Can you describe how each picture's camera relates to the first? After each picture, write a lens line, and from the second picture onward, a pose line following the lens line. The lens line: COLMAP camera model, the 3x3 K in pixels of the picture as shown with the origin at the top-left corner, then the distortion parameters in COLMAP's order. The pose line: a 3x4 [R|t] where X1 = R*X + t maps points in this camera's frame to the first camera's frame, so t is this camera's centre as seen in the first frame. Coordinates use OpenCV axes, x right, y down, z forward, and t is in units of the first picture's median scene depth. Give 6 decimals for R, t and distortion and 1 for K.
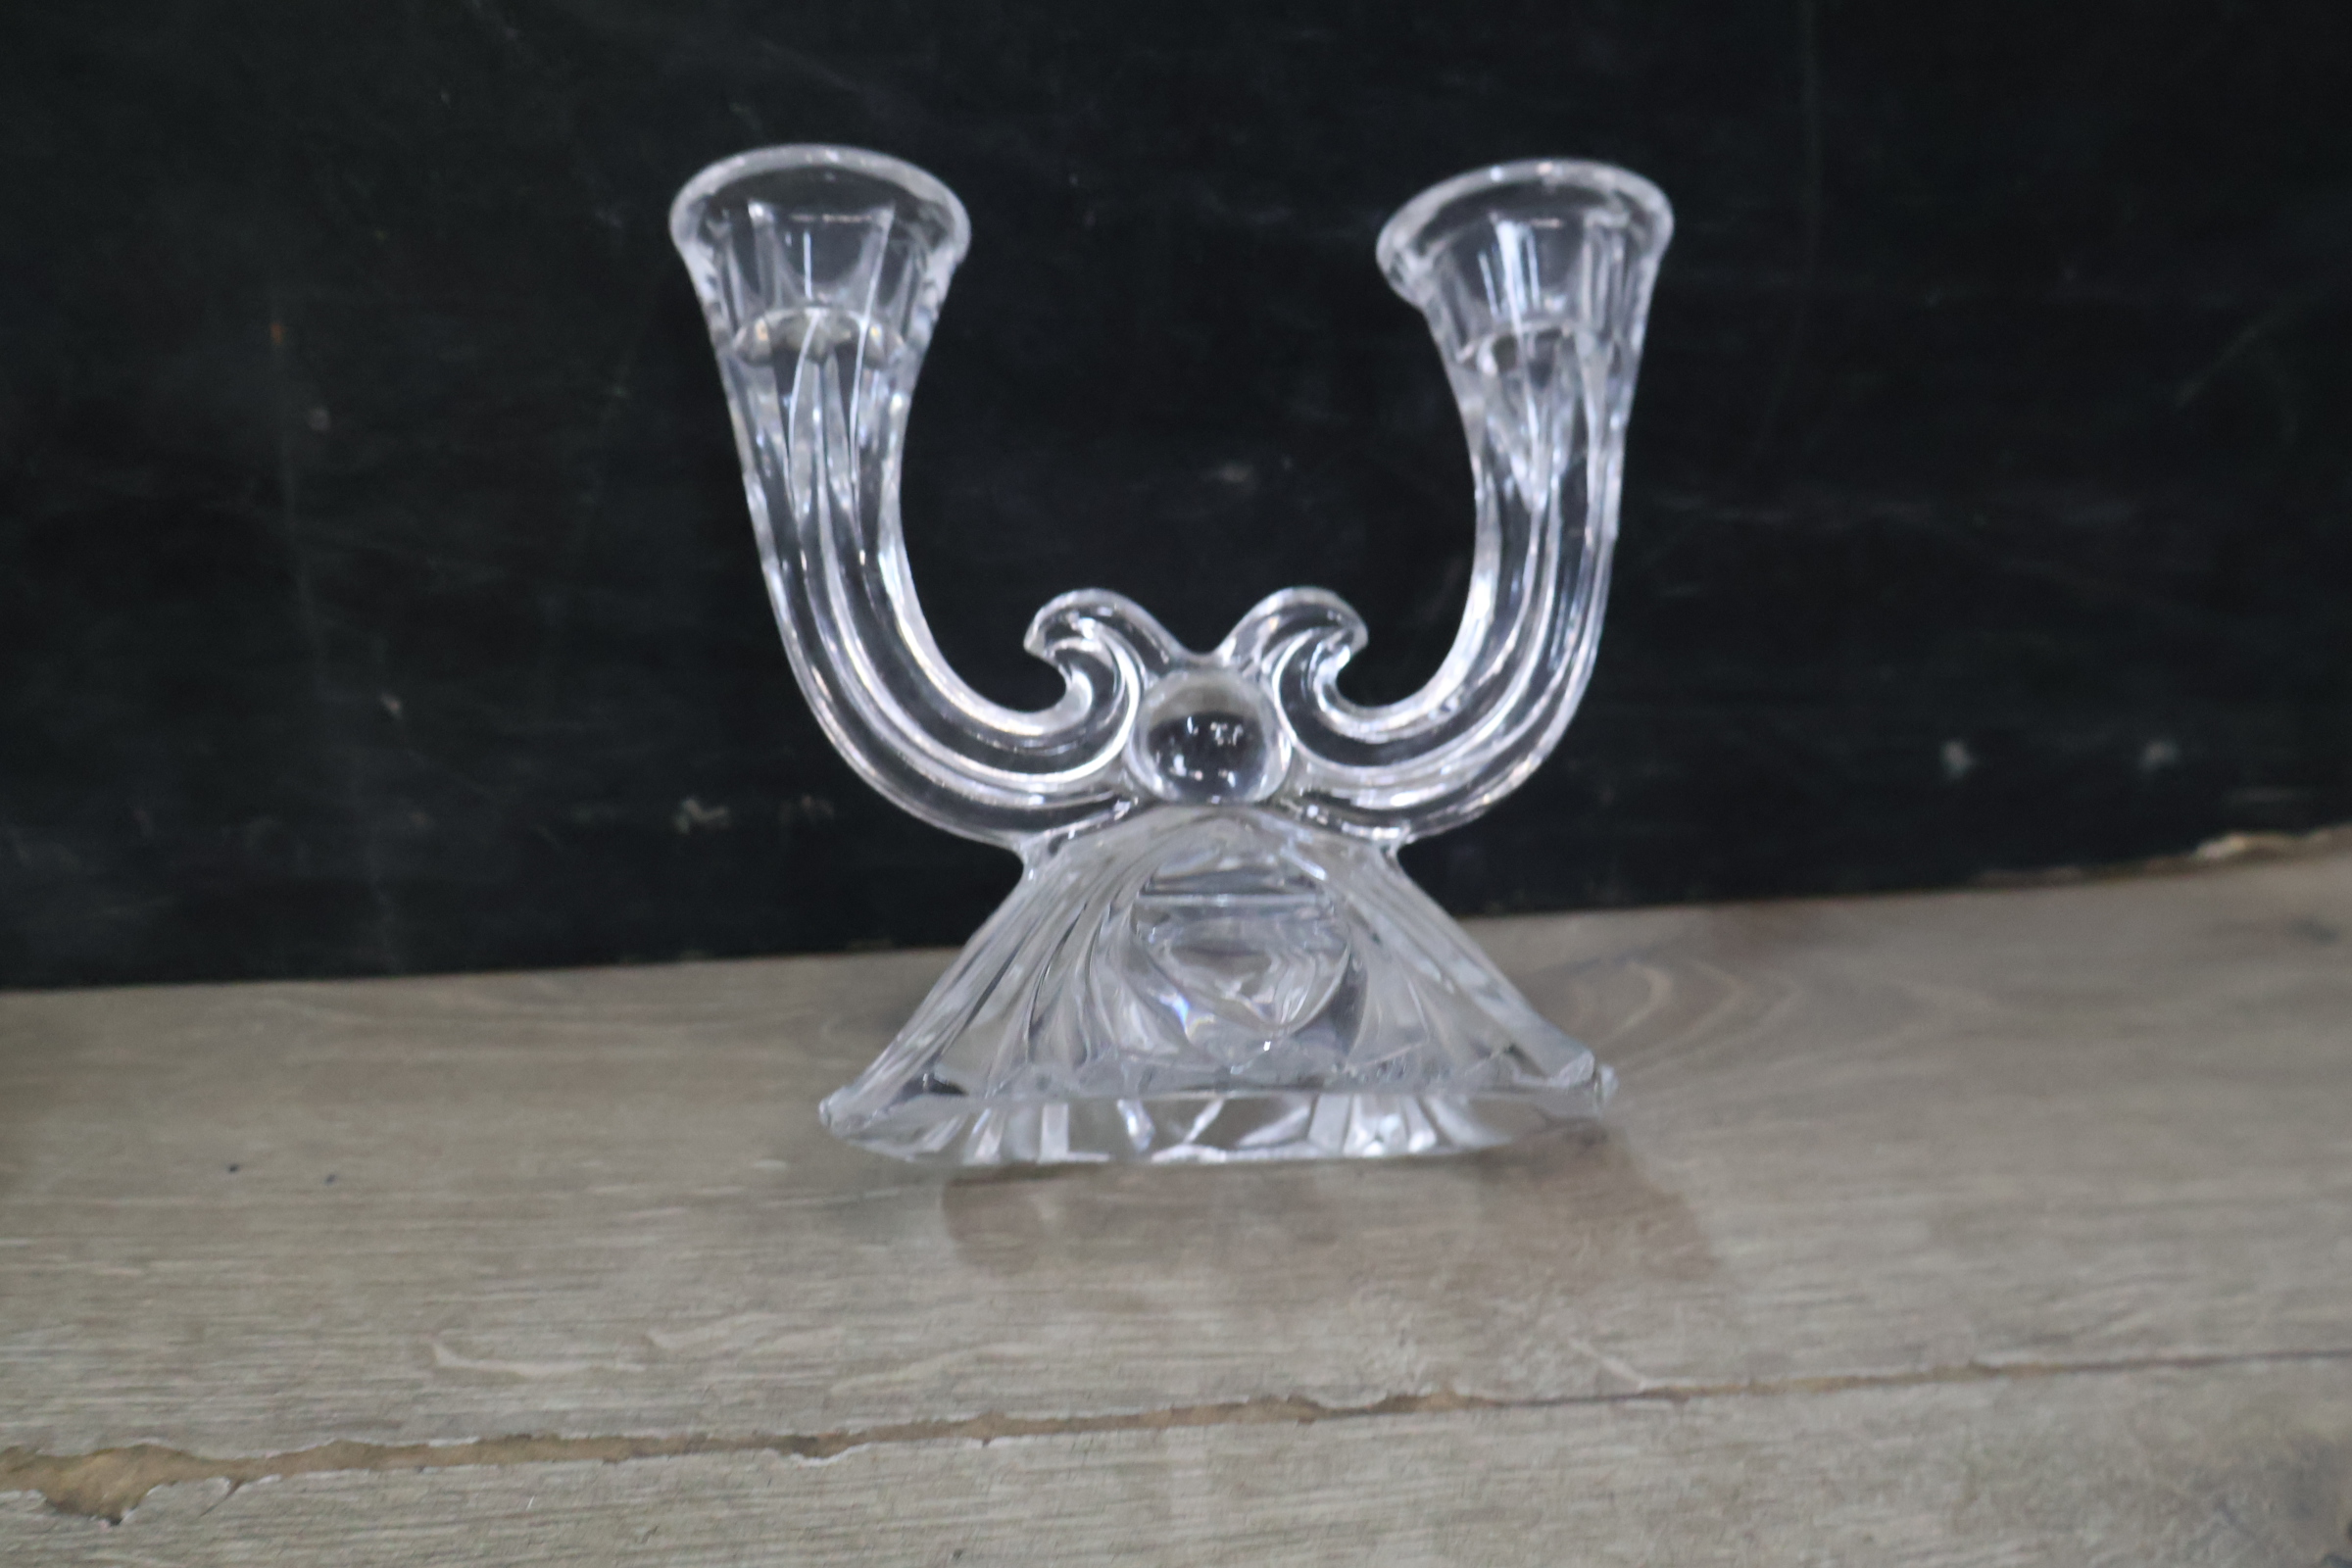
lens RADIAL K [[2386.3, 0, 1176.0], [0, 2386.3, 784.0], [0, 0, 1]] dist [0.011187, -0.008553]
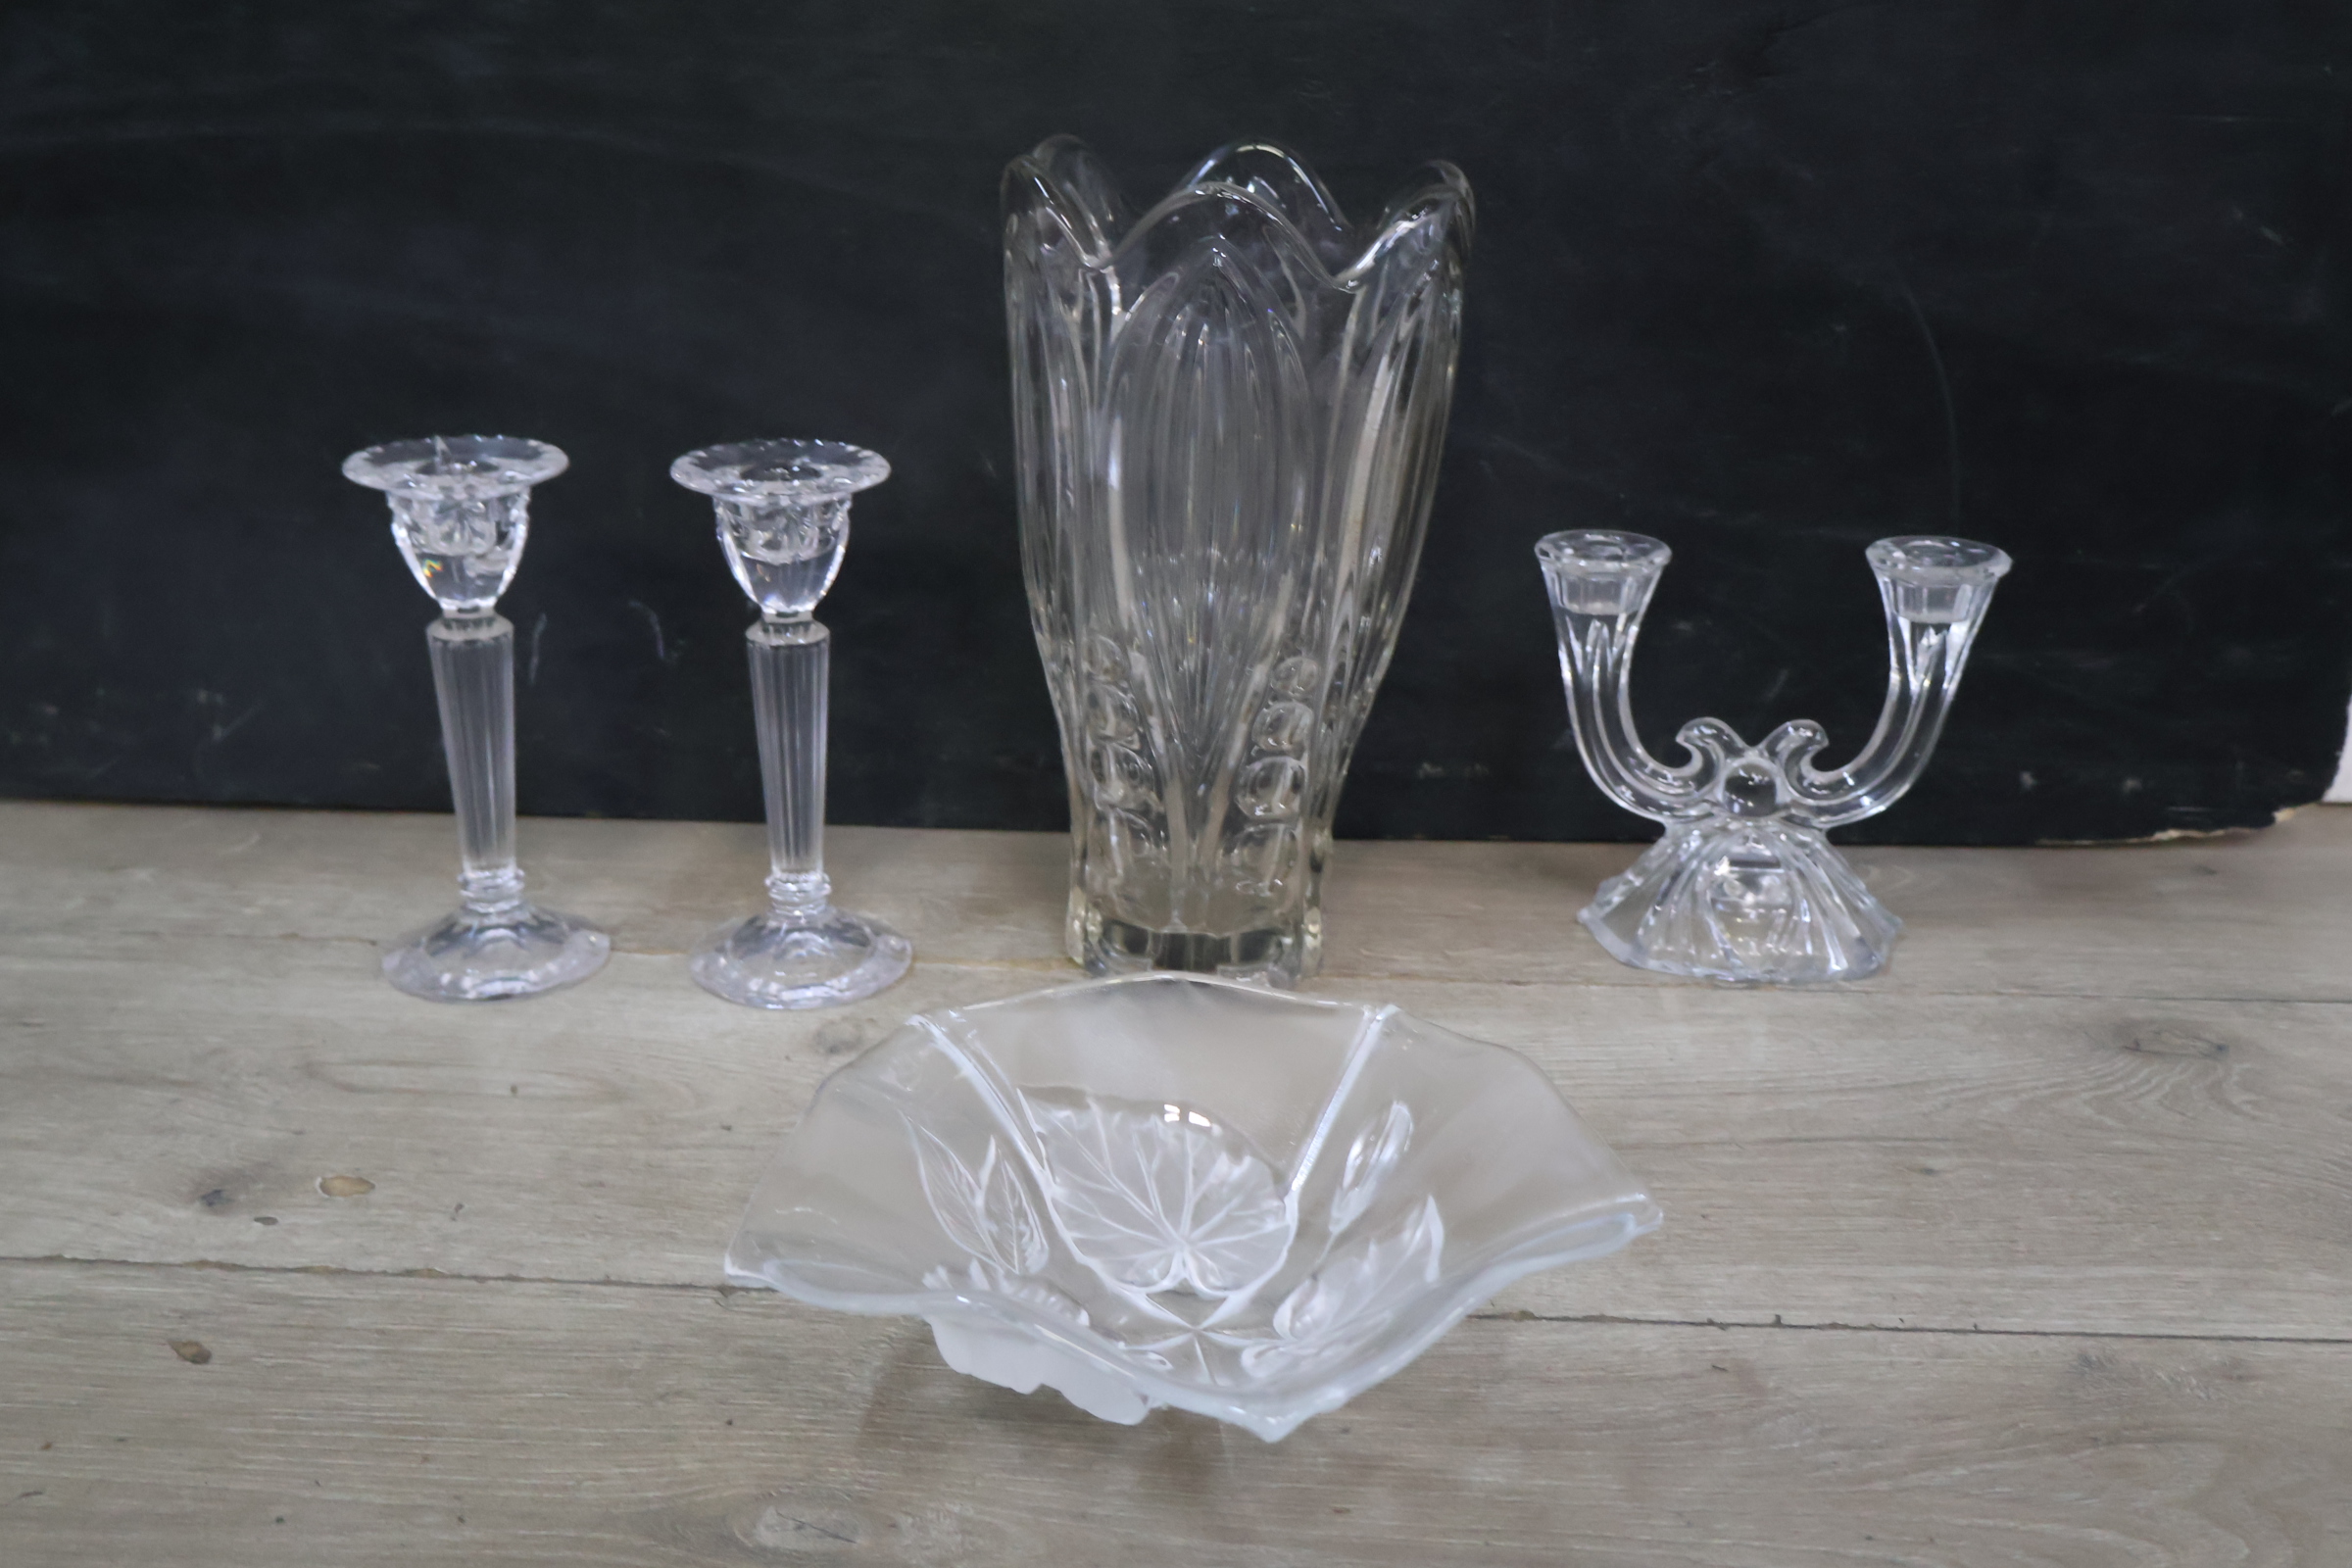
lens RADIAL K [[2270.1, 0, 1176.0], [0, 2270.1, 784.0], [0, 0, 1]] dist [-0.004811, -0.002161]
pose [[0.990069, 0.047997, -0.132133, -0.194352], [-0.060347, 0.994011, -0.091103, 0.292319], [0.126969, 0.098172, 0.987037, -1.396746]]
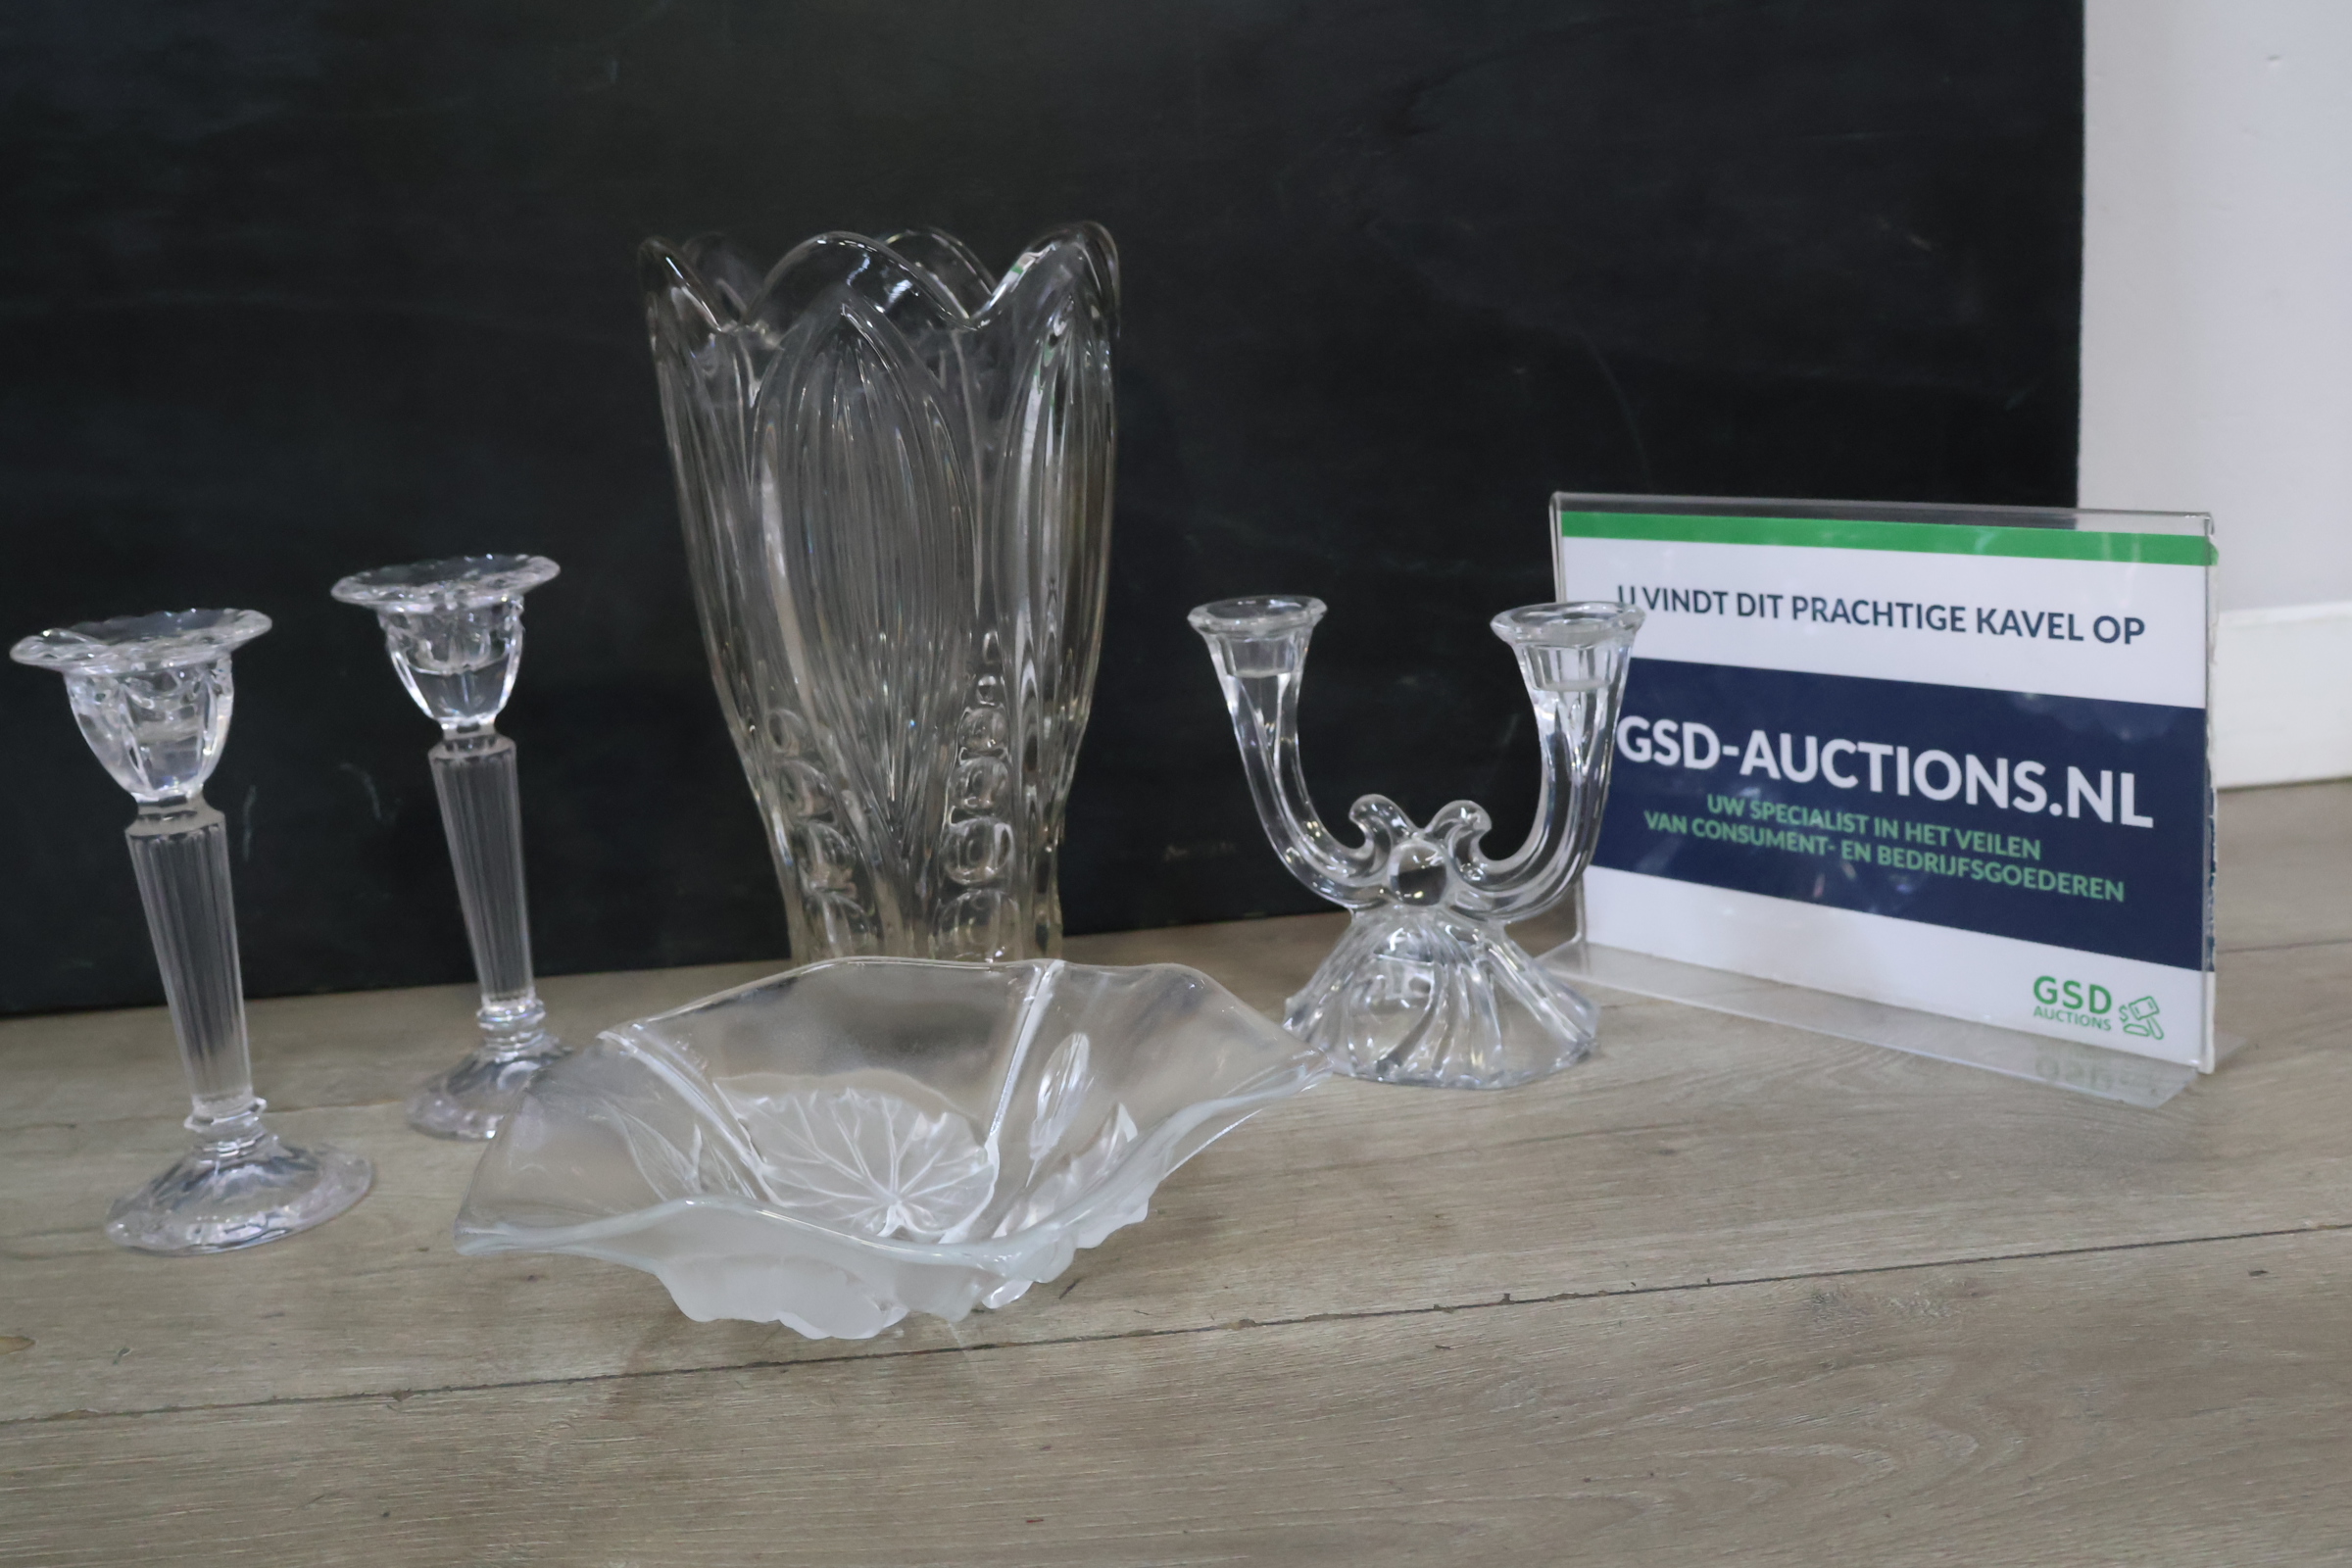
lens RADIAL K [[2270.1, 0, 1176.0], [0, 2270.1, 784.0], [0, 0, 1]] dist [-0.004811, -0.002161]
pose [[0.993906, -0.068895, -0.086047, -0.019851], [0.050148, 0.977765, -0.203617, 0.472069], [0.098162, 0.198061, 0.975262, -1.310351]]
